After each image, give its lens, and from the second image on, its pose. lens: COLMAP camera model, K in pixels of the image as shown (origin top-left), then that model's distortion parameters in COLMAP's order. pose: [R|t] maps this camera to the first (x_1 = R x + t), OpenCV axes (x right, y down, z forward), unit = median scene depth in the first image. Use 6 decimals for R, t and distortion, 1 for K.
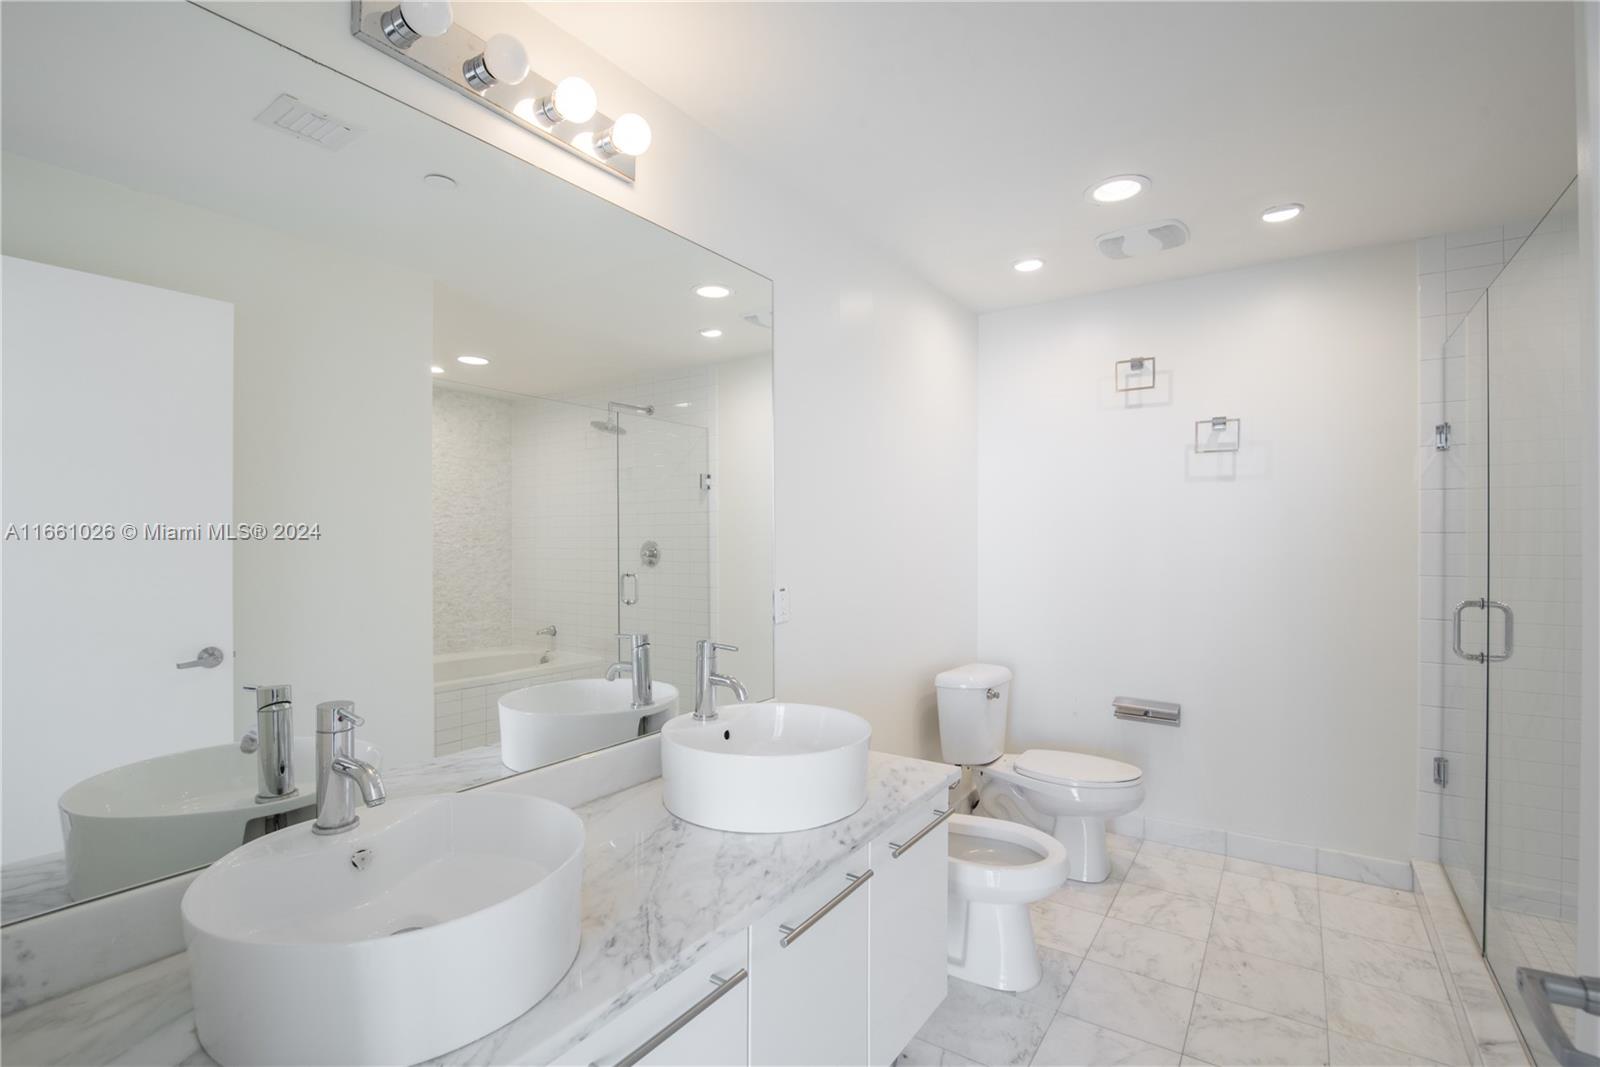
lens RADIAL K [[749.0, 0, 798.1], [0, 749.0, 556.3], [0, 0, 1]] dist [-0.002361, -0.000281]
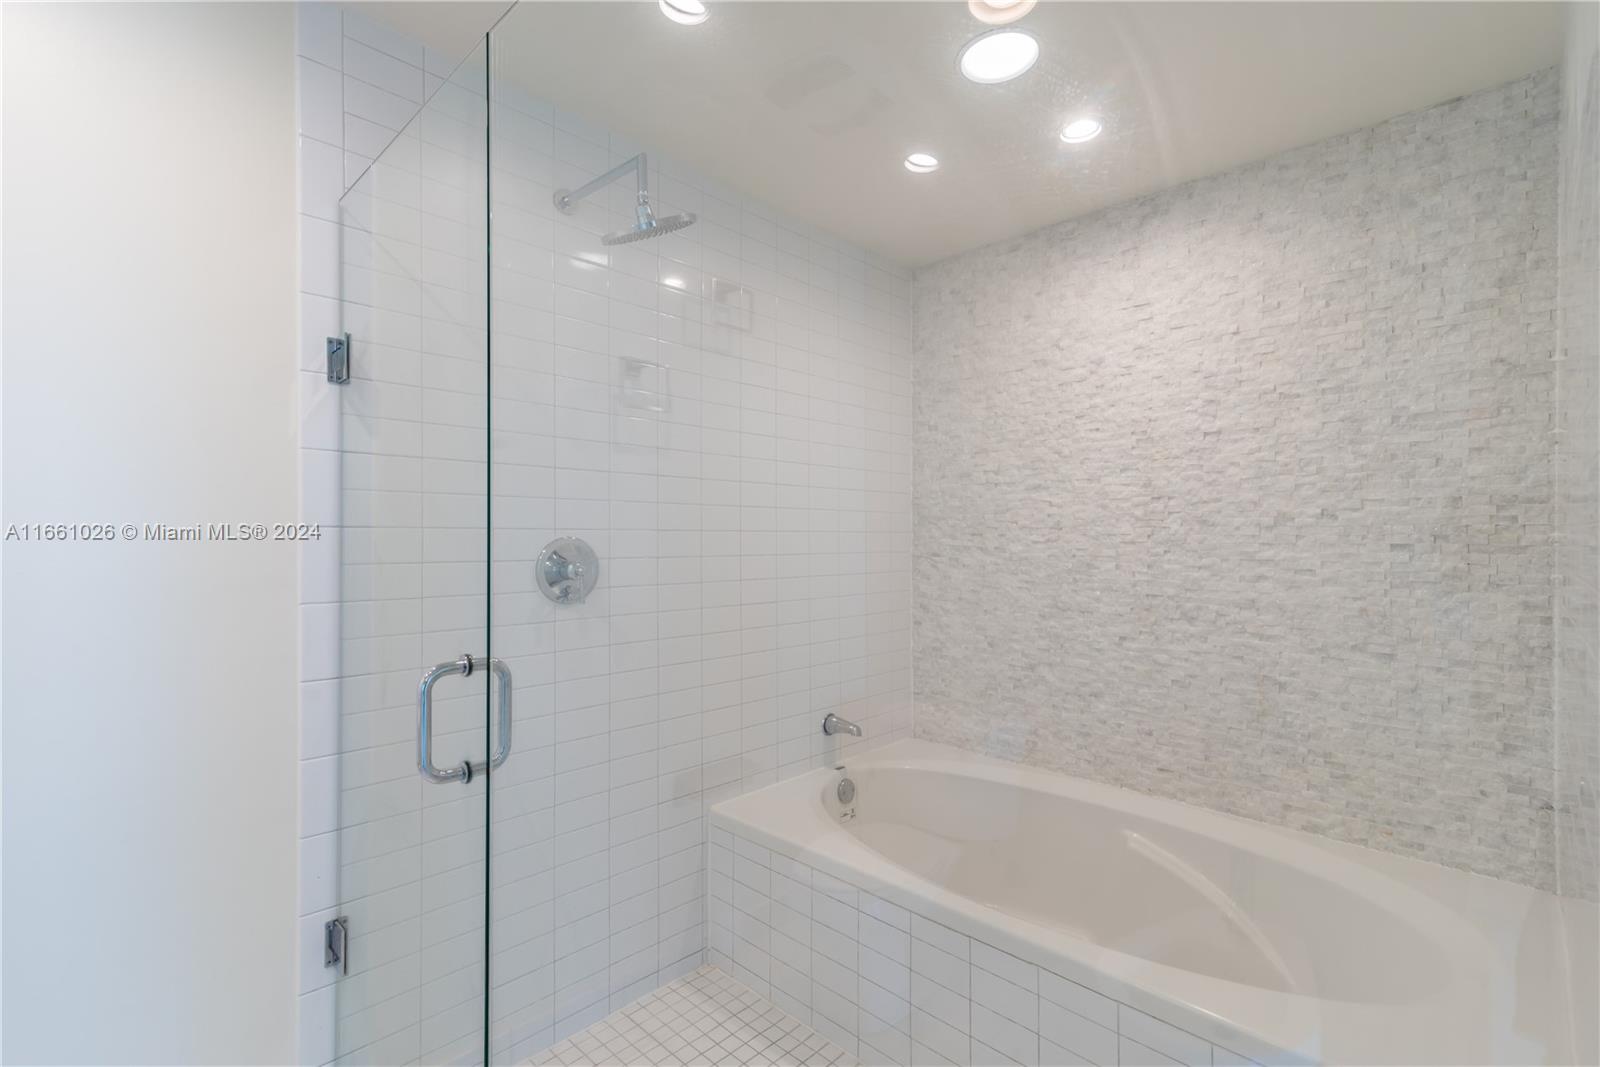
lens RADIAL K [[755.0, 0, 800.0], [0, 755.0, 533.5], [0, 0, 1]] dist [0.018247, 0.000357]
pose [[0.197086, 0.003349, 0.980381, 0.356690], [0.005276, 0.999976, -0.004477, -0.020684], [-0.980372, 0.006055, 0.197063, 0.536253]]
